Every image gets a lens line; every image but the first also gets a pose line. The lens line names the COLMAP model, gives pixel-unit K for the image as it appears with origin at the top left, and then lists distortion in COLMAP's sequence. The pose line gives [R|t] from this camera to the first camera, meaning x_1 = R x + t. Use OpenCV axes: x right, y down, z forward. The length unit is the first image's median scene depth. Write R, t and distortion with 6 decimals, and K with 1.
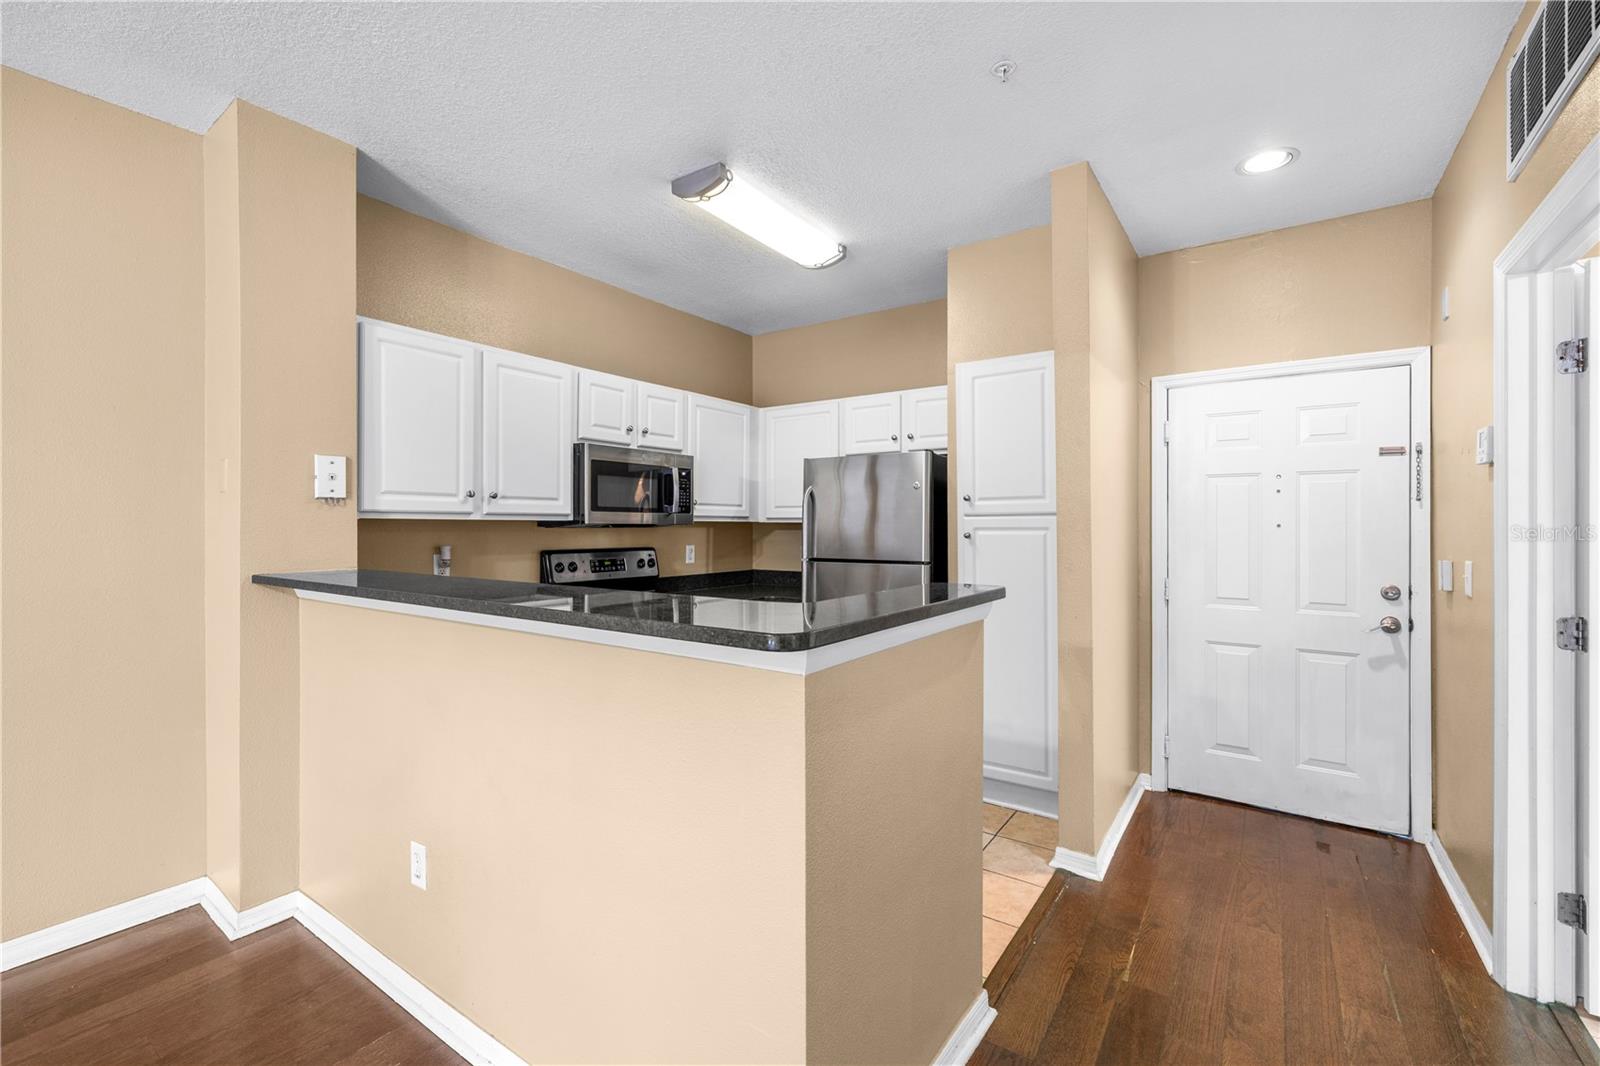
lens RADIAL K [[672.9, 0, 791.0], [0, 672.9, 534.3], [0, 0, 1]] dist [0.001751, 0.000891]
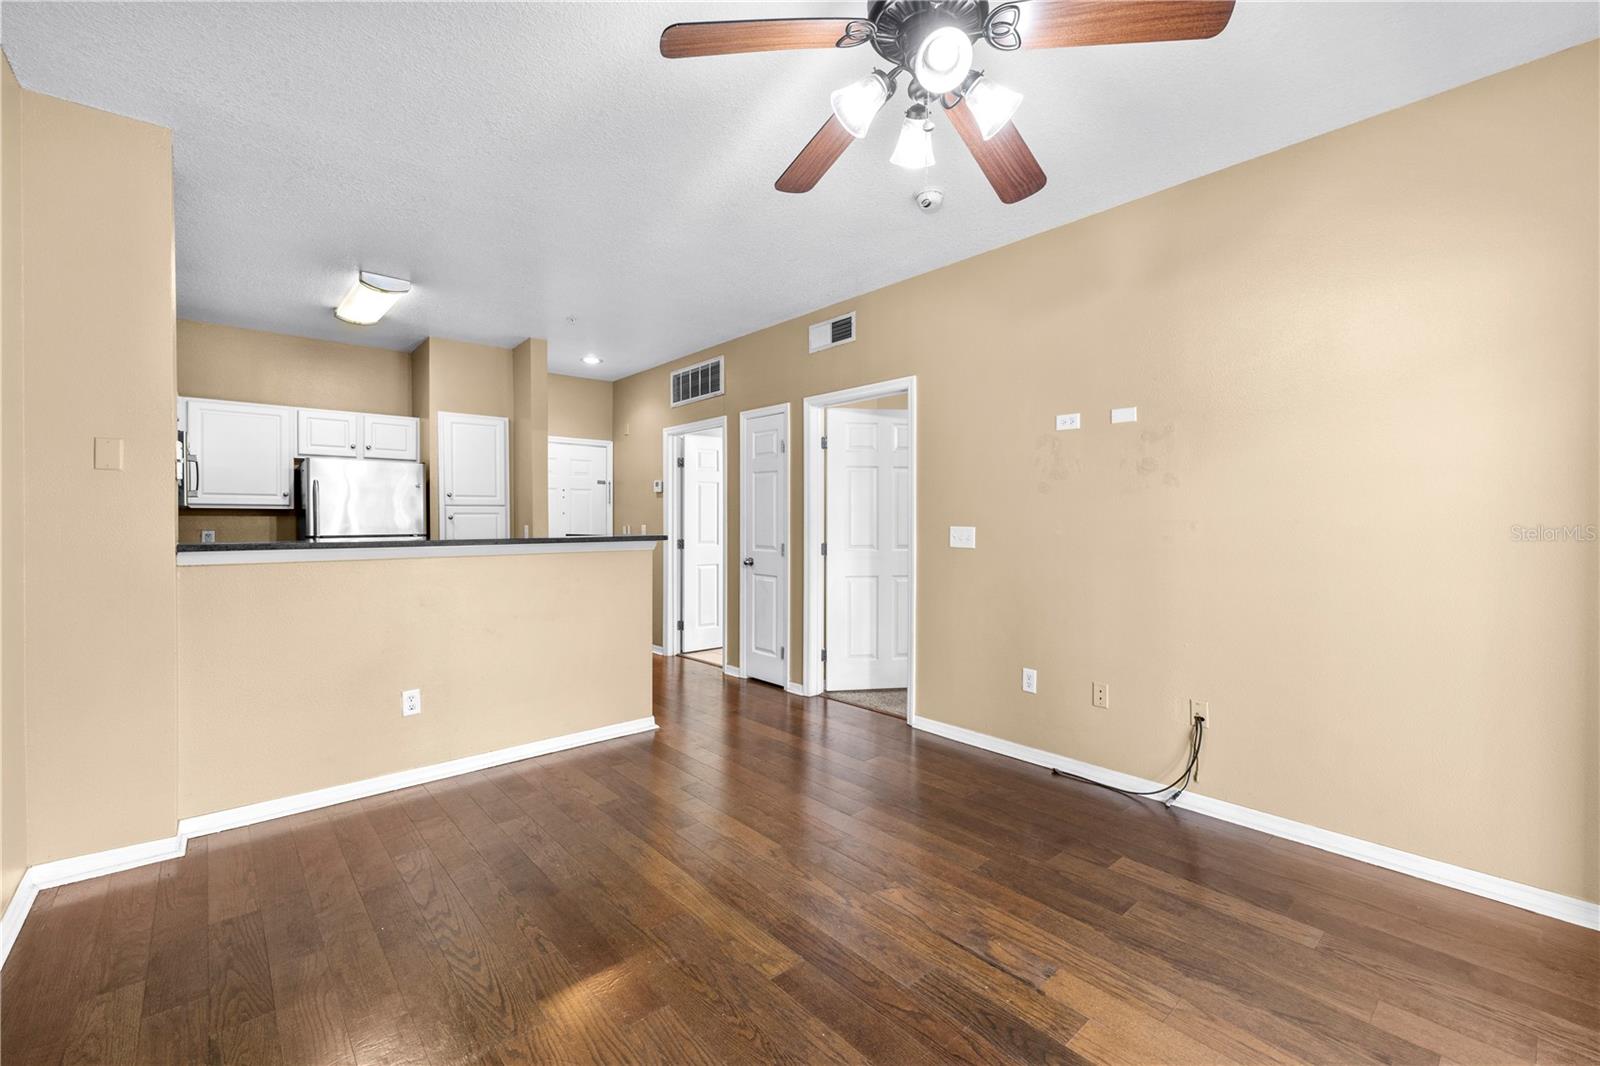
lens RADIAL K [[672.9, 0, 788.6], [0, 672.9, 527.5], [0, 0, 1]] dist [0.001751, 0.000891]
pose [[0.240066, -0.010112, 0.970704, -1.231561], [0.016334, 0.999846, 0.006376, 0.031778], [-0.970619, 0.014325, 0.240194, -0.213817]]
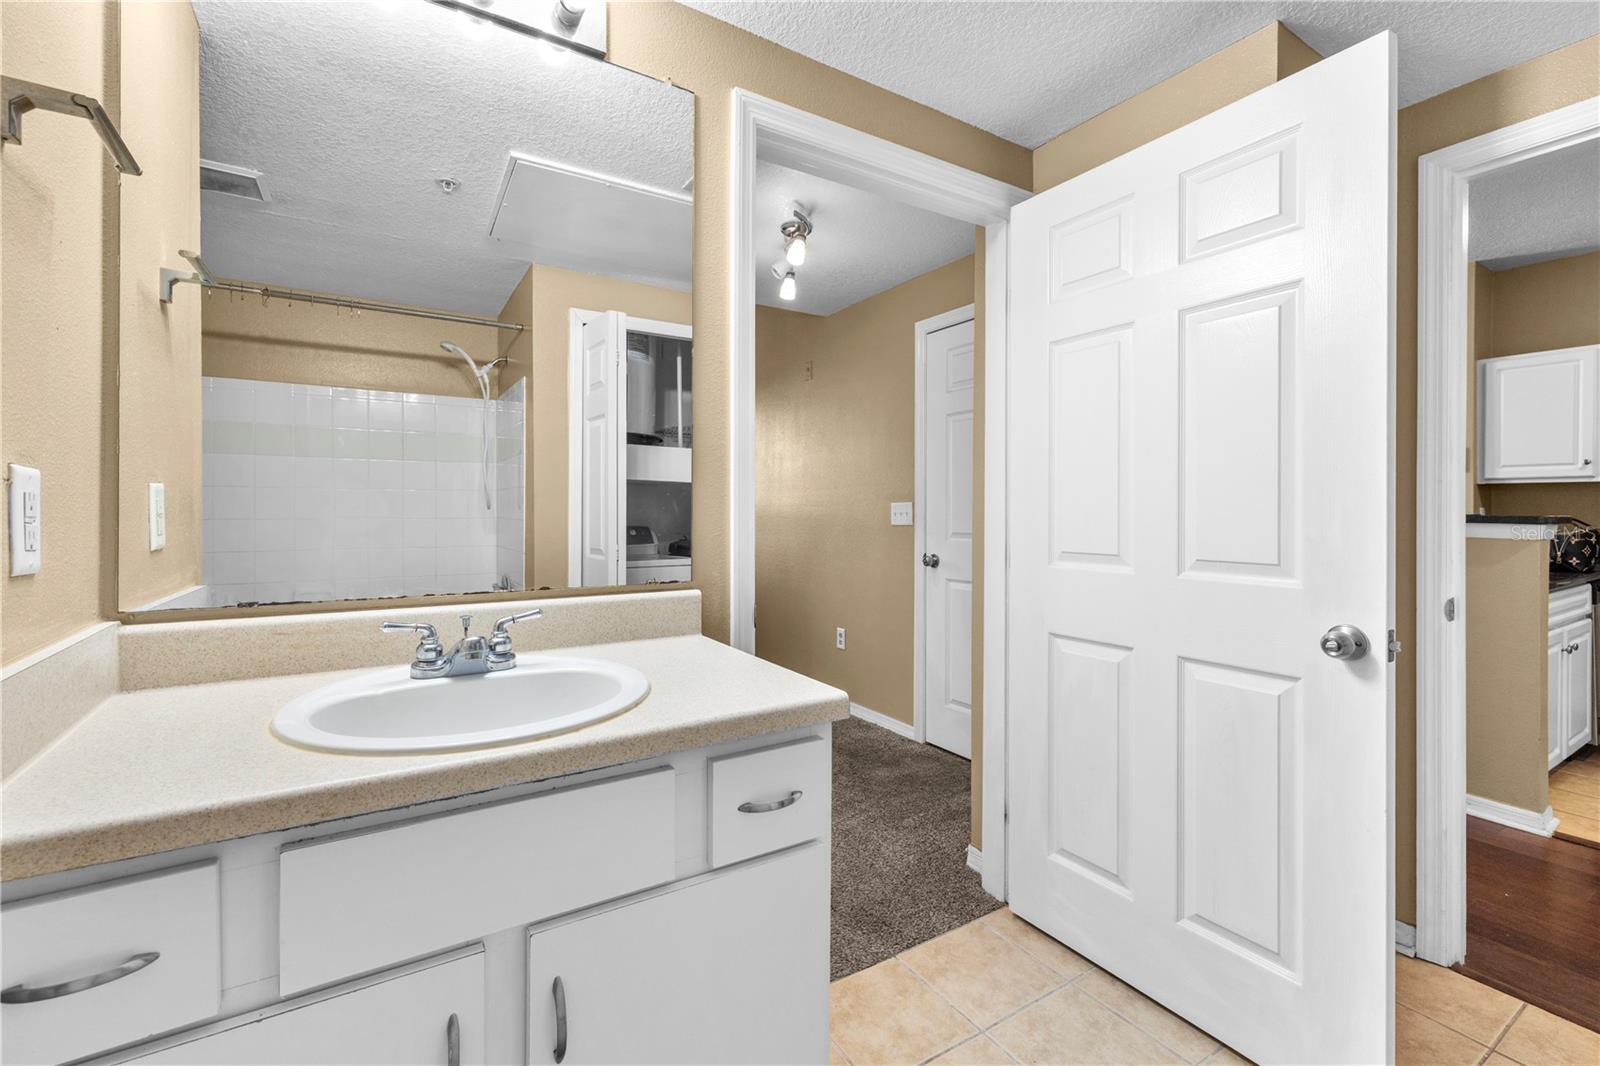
lens RADIAL K [[672.9, 0, 797.4], [0, 672.9, 522.3], [0, 0, 1]] dist [0.001751, 0.000891]
pose [[-0.392349, 0.016071, -0.919676, 1.296806], [-0.018488, 0.999508, 0.025354, 0.051377], [0.919630, 0.026951, -0.391859, 0.089811]]
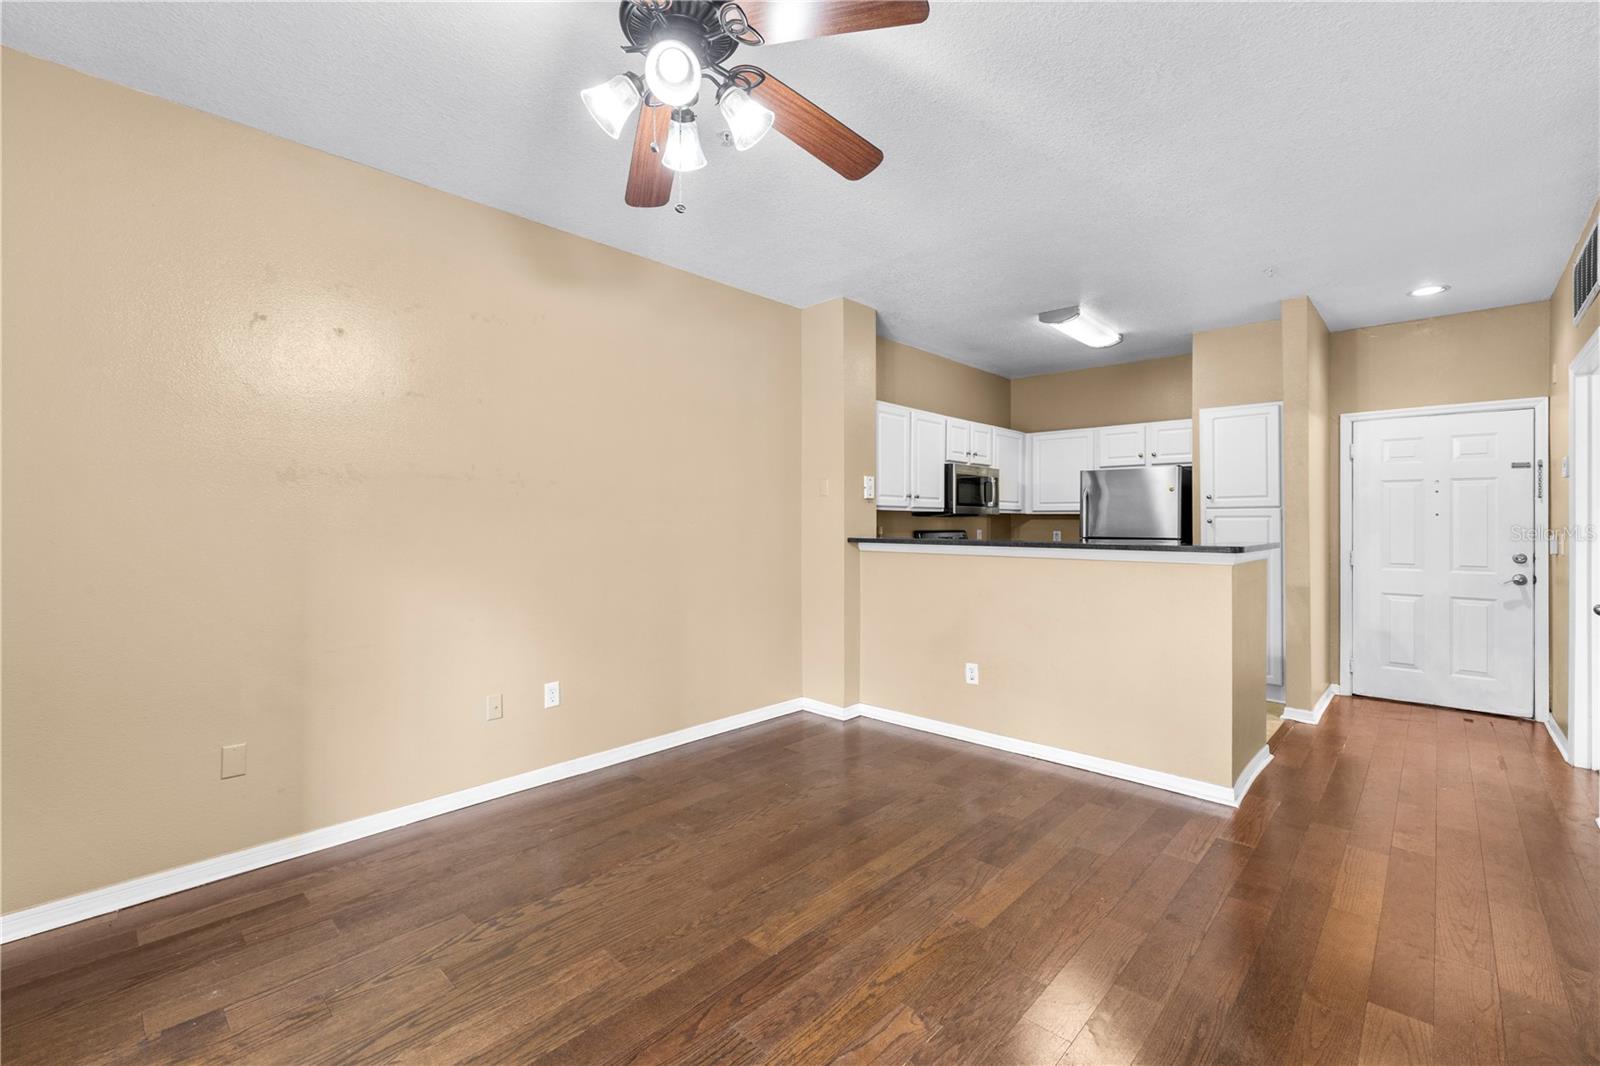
lens RADIAL K [[672.9, 0, 792.3], [0, 672.9, 530.7], [0, 0, 1]] dist [0.001751, 0.000891]
pose [[0.989751, 0.003381, -0.142766, -0.501045], [-0.003517, 0.999994, -0.000699, 0.030245], [0.142763, 0.001193, 0.989756, -0.717810]]
